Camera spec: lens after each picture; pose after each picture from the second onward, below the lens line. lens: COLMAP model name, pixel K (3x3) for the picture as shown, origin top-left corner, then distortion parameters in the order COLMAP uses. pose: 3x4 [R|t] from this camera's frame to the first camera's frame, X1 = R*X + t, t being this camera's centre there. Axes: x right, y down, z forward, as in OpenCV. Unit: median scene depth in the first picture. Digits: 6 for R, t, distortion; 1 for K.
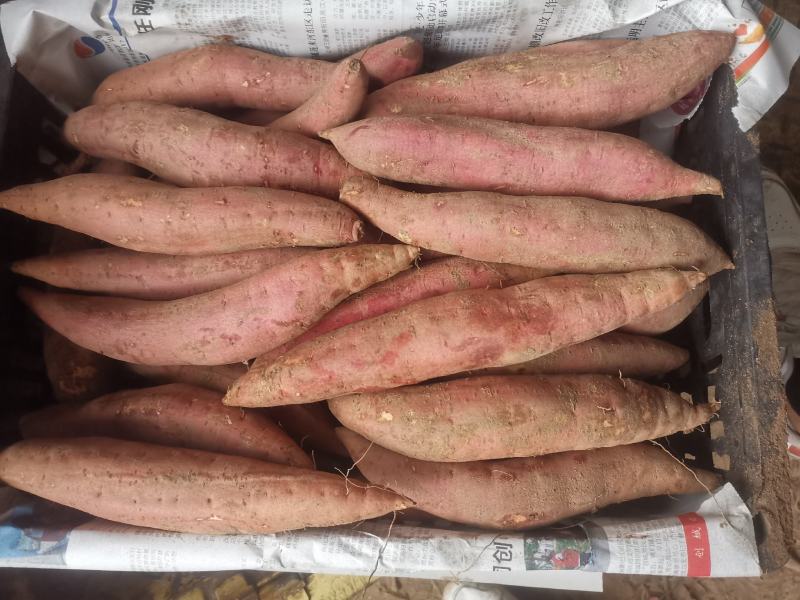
lens RADIAL K [[634.9, 0, 400.0], [0, 634.9, 300.0], [0, 0, 1]] dist [0.105251, -0.138054]
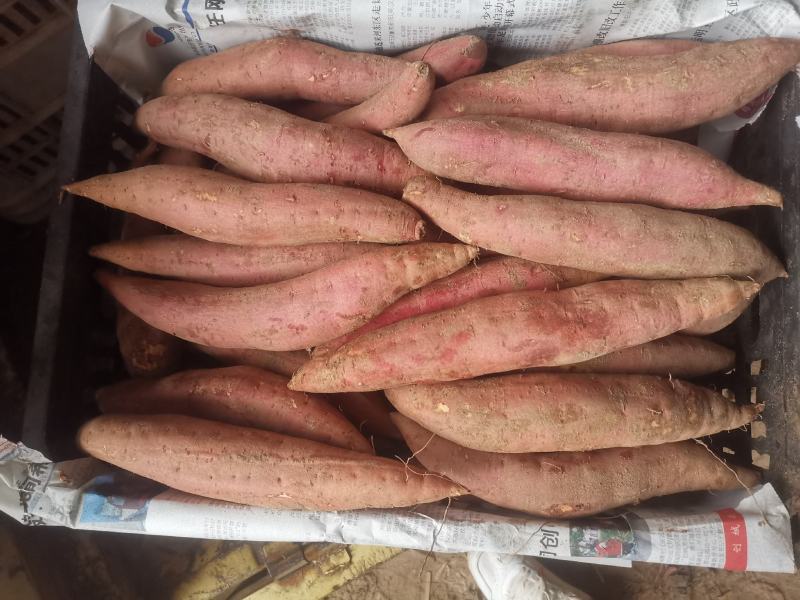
lens RADIAL K [[634.9, 0, 400.0], [0, 634.9, 300.0], [0, 0, 1]] dist [0.105251, -0.138054]
pose [[0.998905, 0.031851, -0.034262, -0.060249], [-0.029472, 0.997261, 0.067835, -0.064806], [0.036329, -0.066751, 0.997108, -0.046835]]
